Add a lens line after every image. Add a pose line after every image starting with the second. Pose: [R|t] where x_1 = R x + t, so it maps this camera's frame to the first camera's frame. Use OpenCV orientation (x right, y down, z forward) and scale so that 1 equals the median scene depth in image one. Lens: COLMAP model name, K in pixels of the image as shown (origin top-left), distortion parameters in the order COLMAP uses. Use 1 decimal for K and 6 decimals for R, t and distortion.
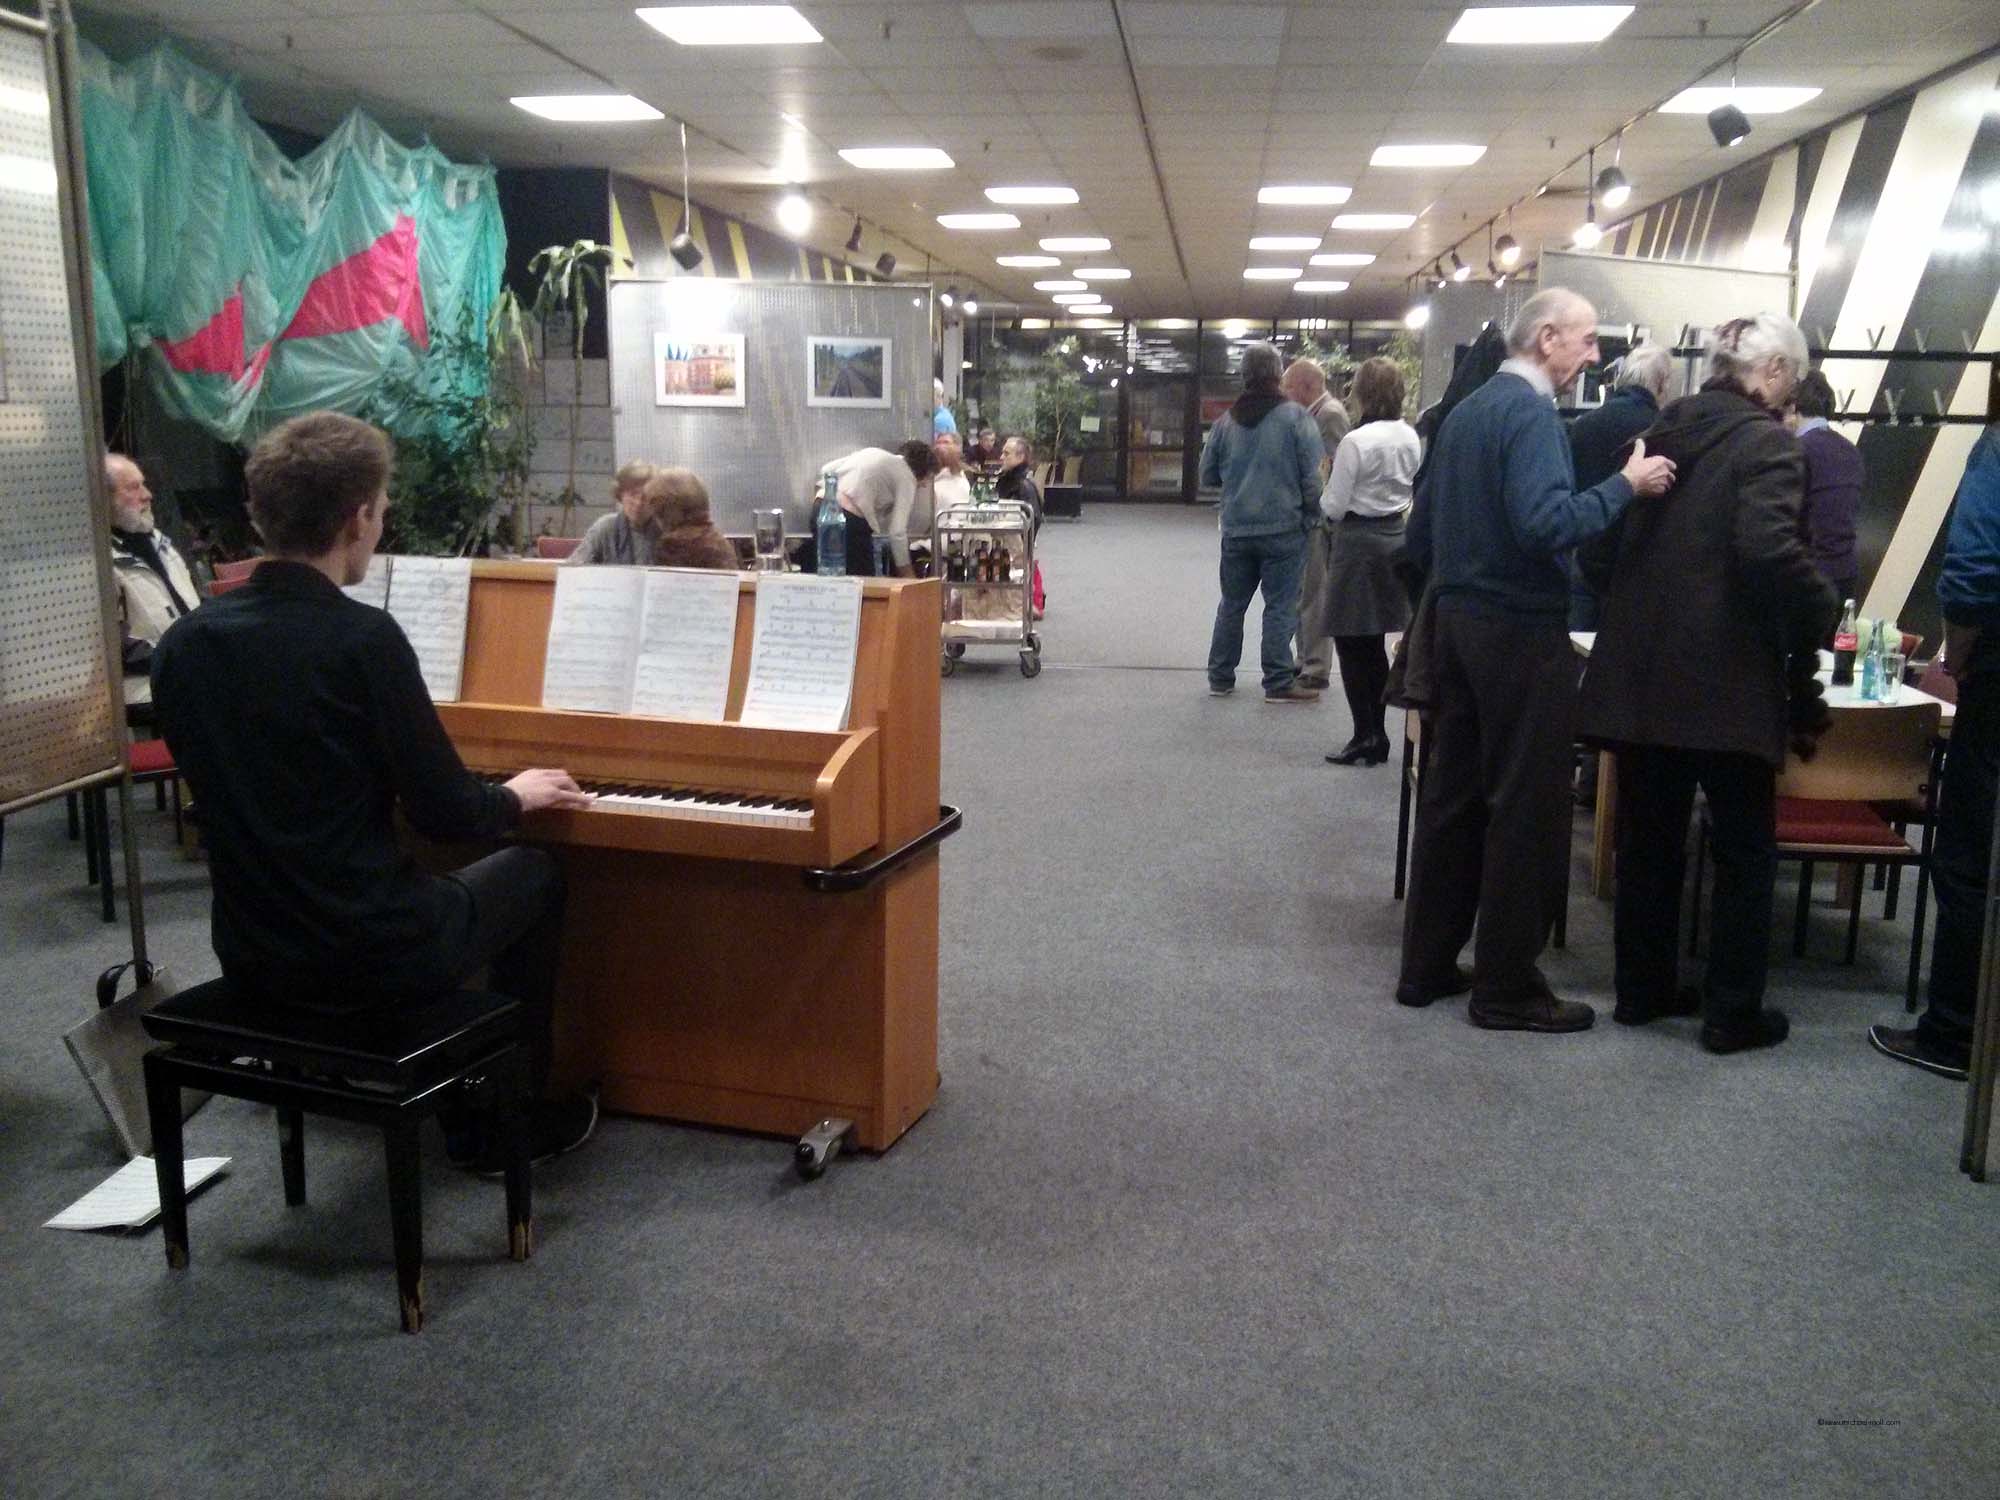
lens RADIAL K [[1762.1, 0, 1005.6], [0, 1762.1, 761.3], [0, 0, 1]] dist [0.064685, -0.219810]
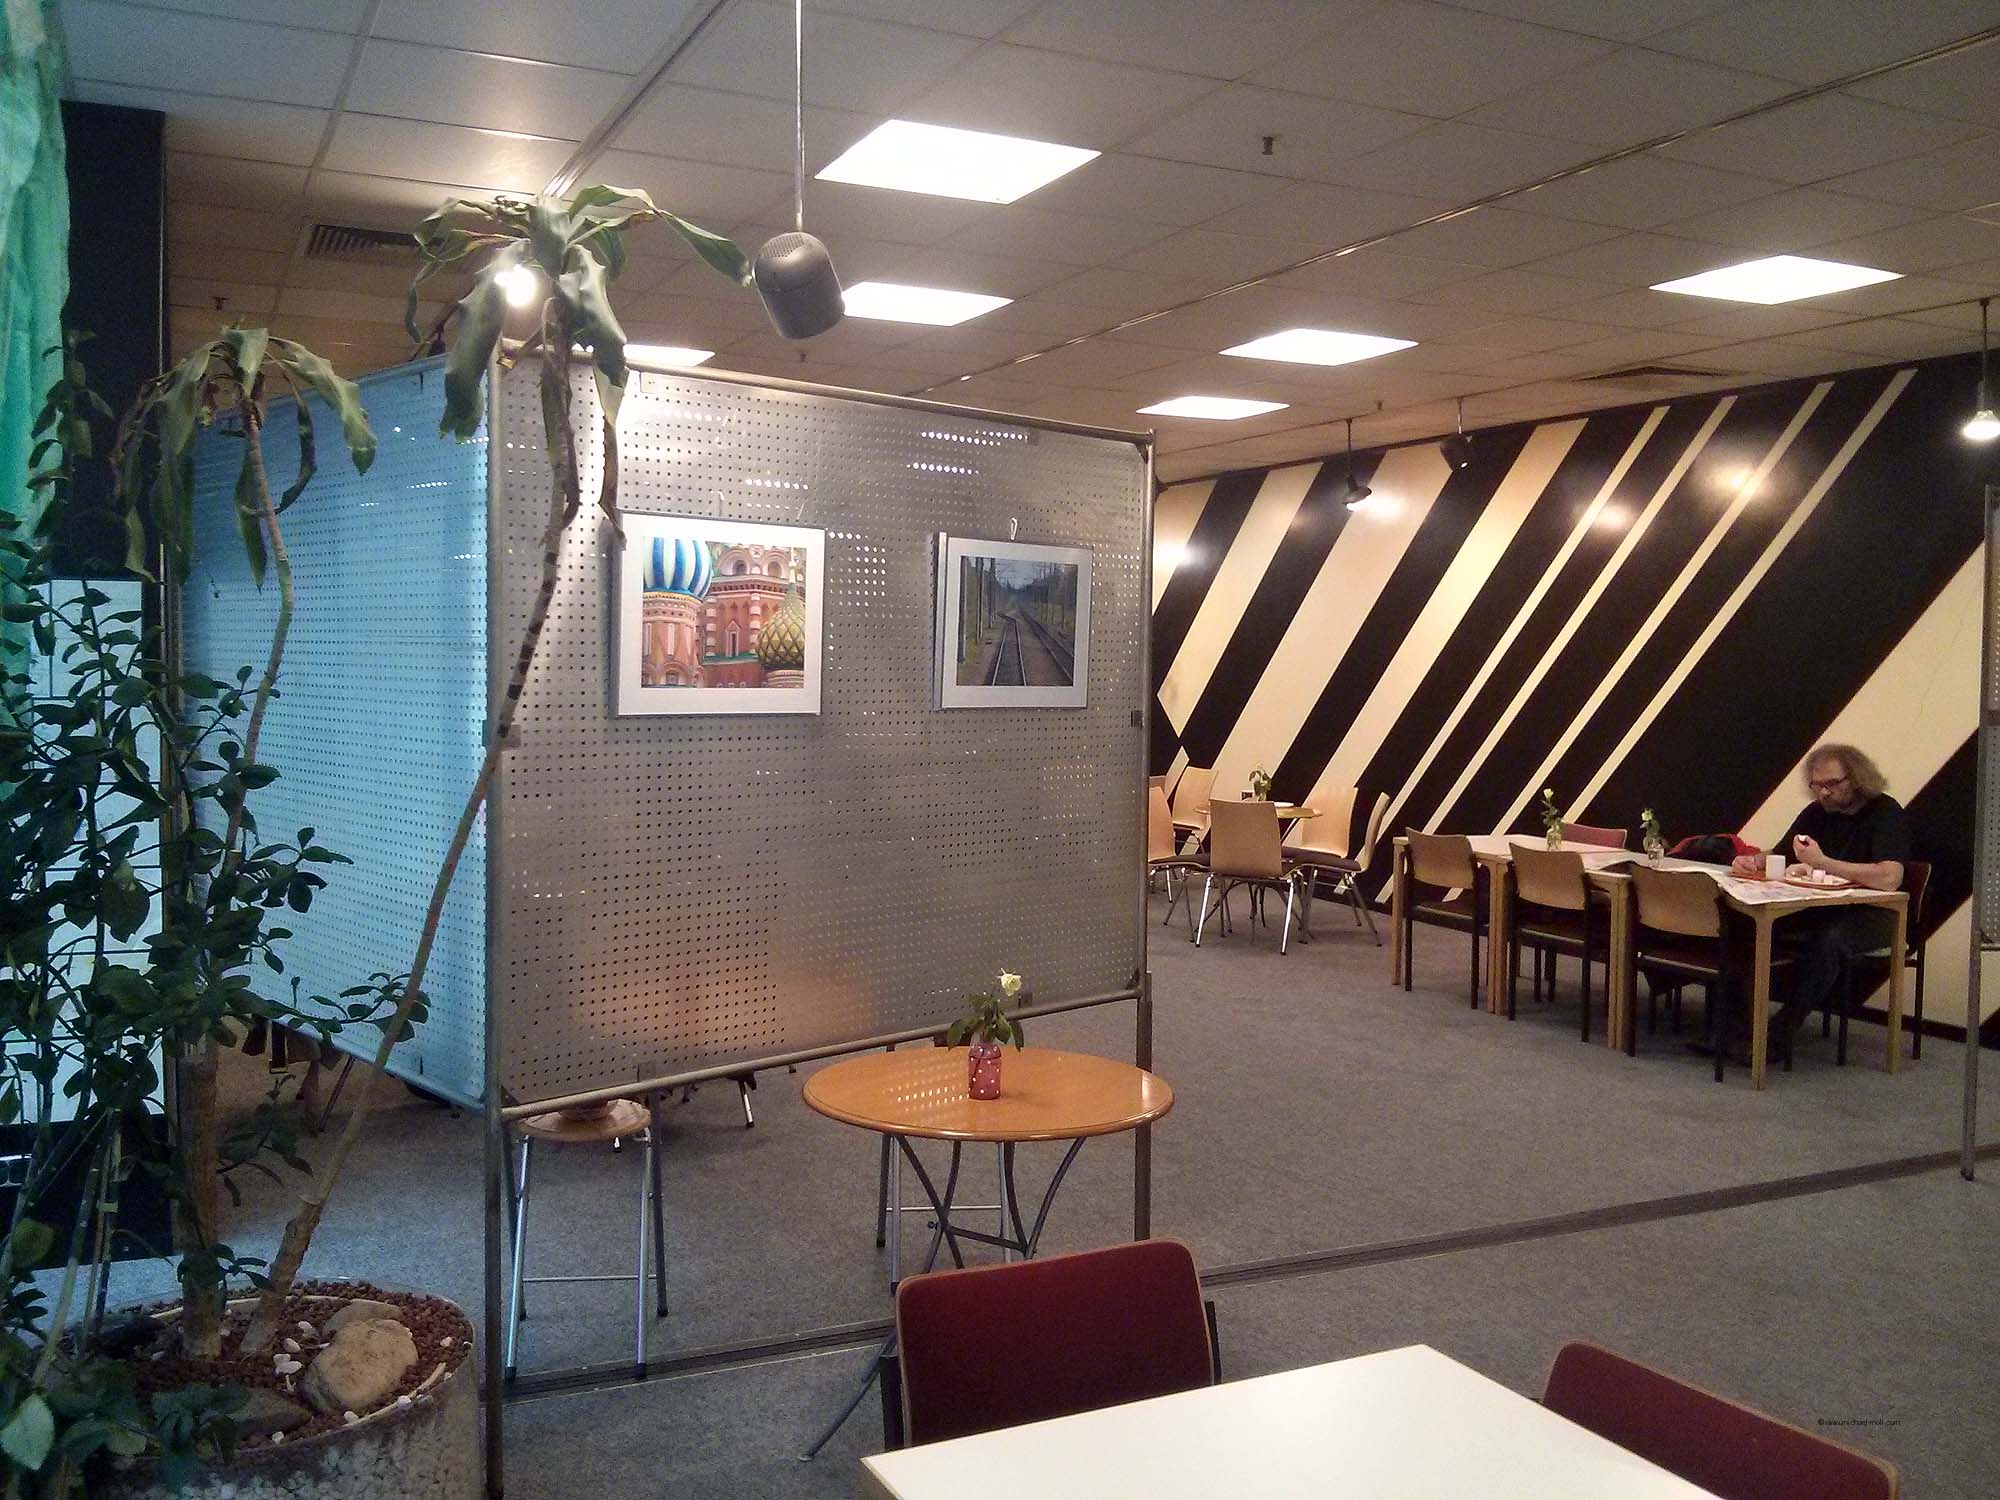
lens RADIAL K [[1762.1, 0, 996.8], [0, 1762.1, 744.7], [0, 0, 1]] dist [0.064685, -0.219810]
pose [[0.848130, -0.027258, 0.529087, -0.313008], [0.108542, 0.986431, -0.123174, -0.144557], [-0.518551, 0.161896, 0.839580, 0.669011]]
